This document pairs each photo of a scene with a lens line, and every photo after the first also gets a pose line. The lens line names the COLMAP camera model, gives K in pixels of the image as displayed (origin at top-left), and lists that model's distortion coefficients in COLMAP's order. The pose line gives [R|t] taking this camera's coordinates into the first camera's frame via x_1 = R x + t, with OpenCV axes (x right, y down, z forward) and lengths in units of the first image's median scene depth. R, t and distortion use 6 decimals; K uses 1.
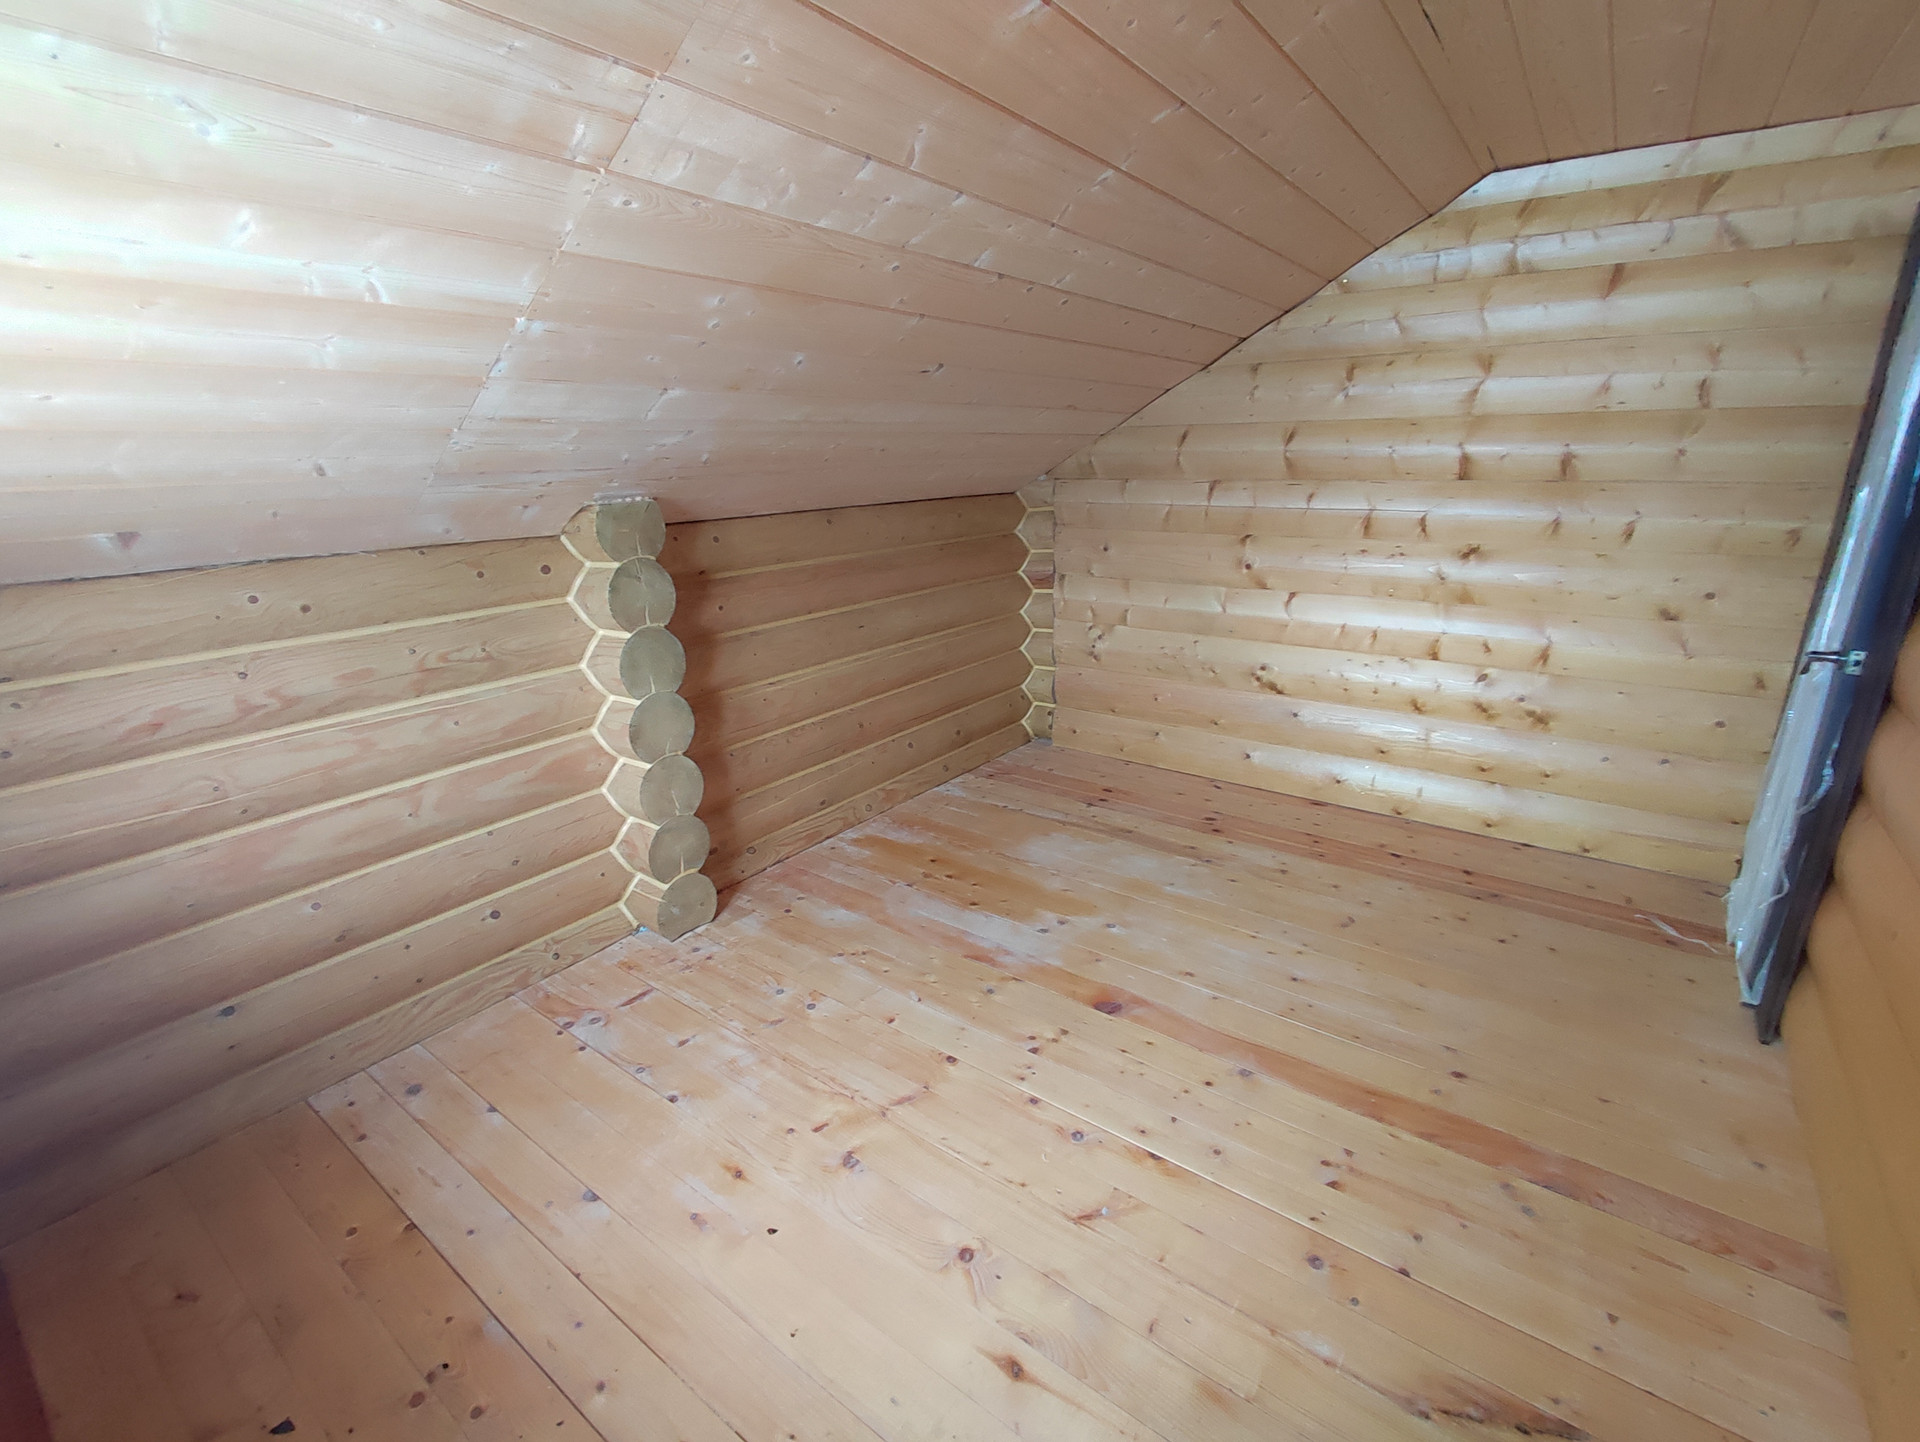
lens RADIAL K [[865.4, 0, 951.3], [0, 865.4, 735.4], [0, 0, 1]] dist [-0.000967, -0.002860]
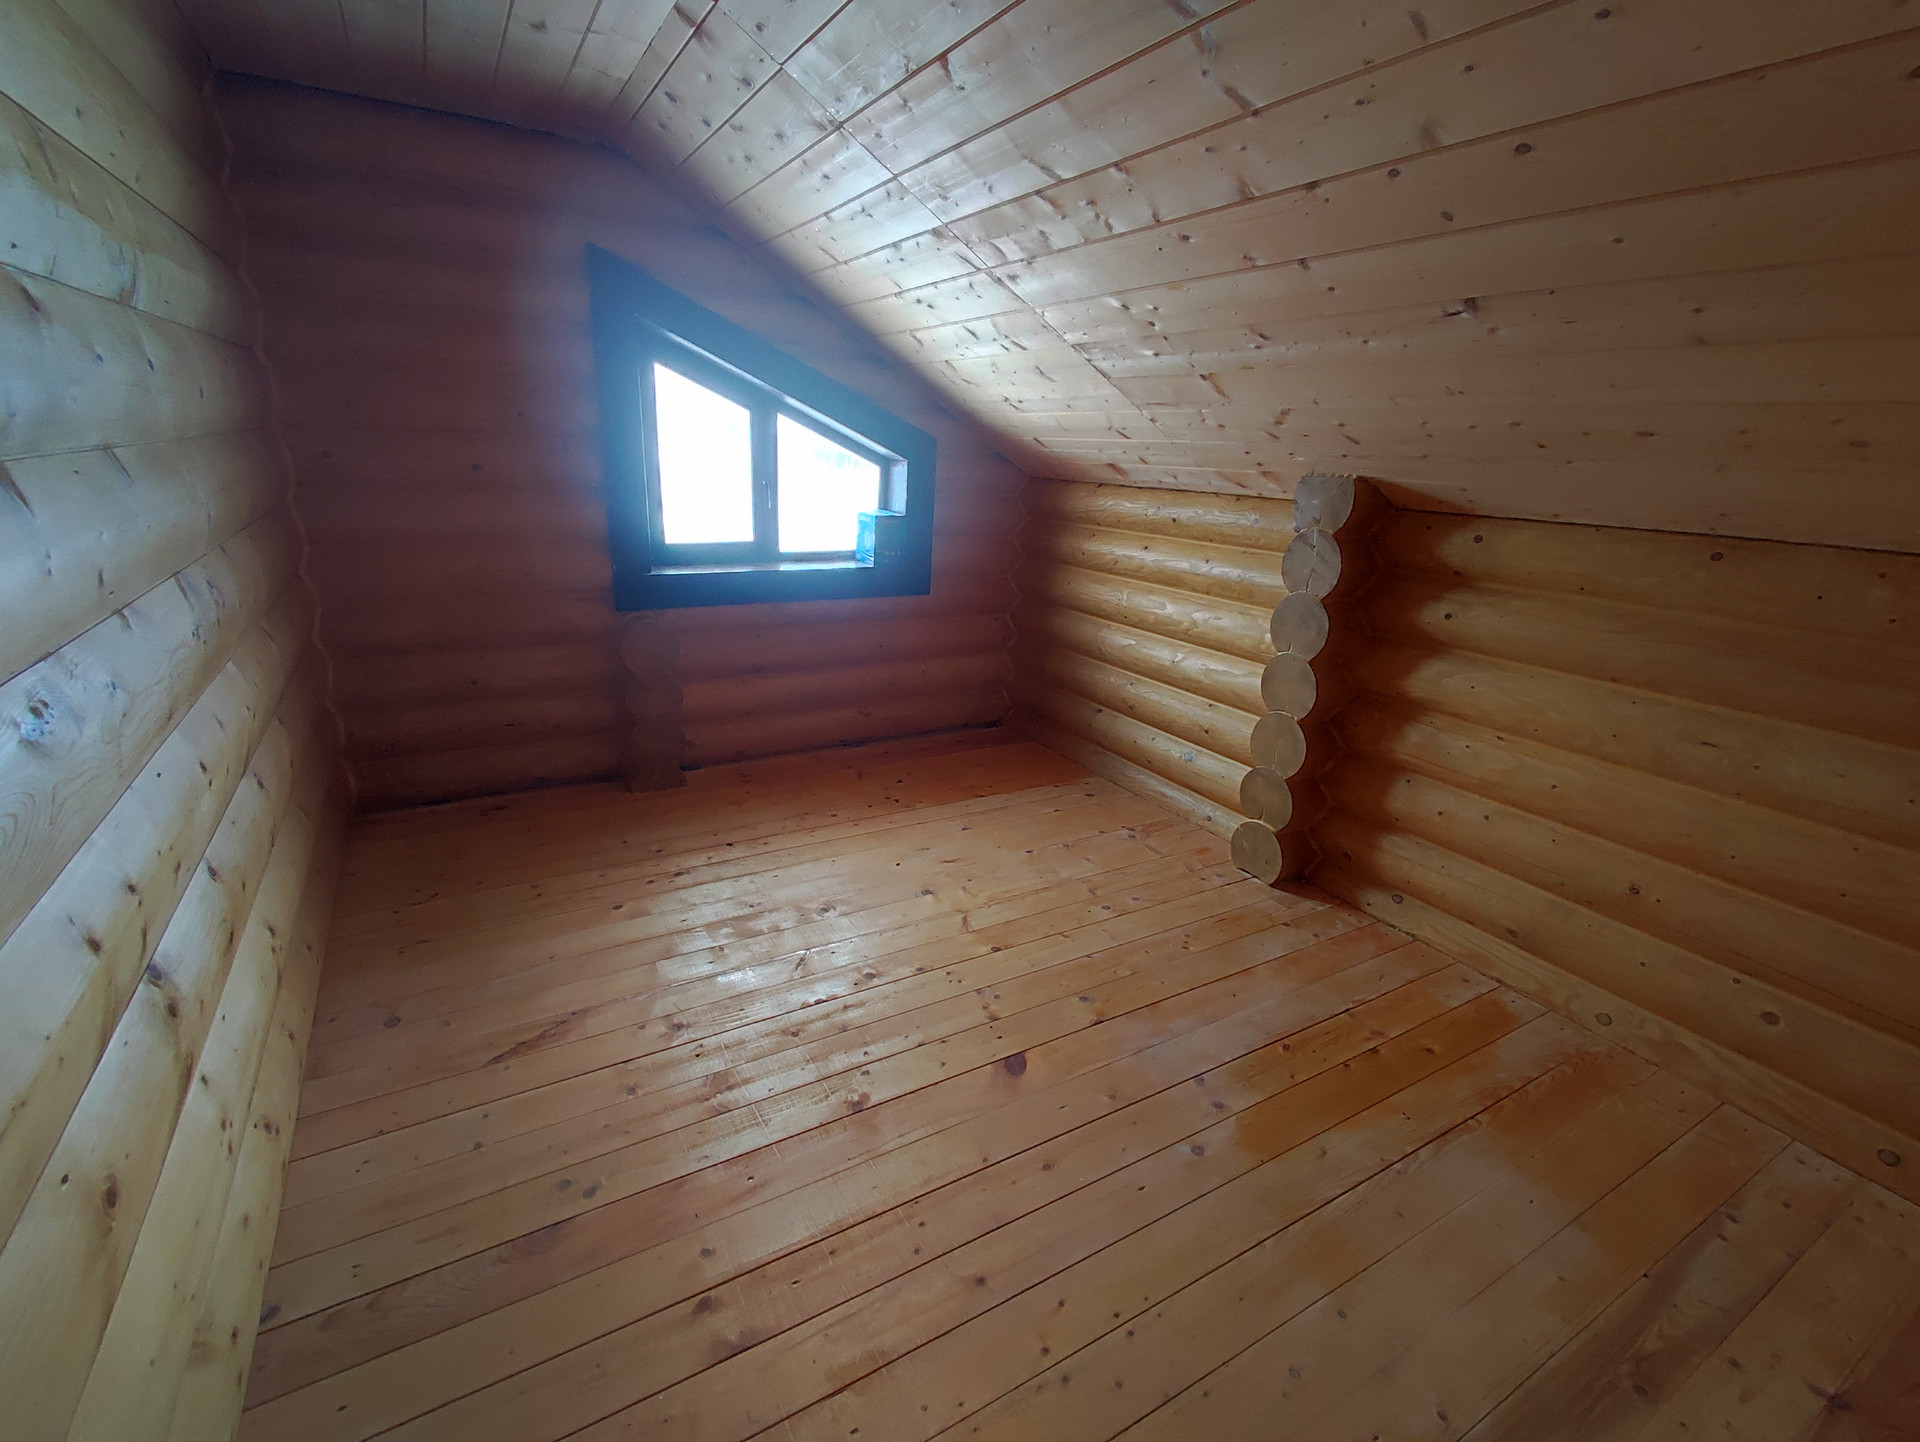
lens RADIAL K [[865.4, 0, 951.3], [0, 865.4, 735.4], [0, 0, 1]] dist [-0.000967, -0.002860]
pose [[-0.393382, 0.300414, -0.868908, 0.732205], [-0.312533, 0.845127, 0.433686, -0.273090], [0.864623, 0.442166, -0.238569, 0.851117]]
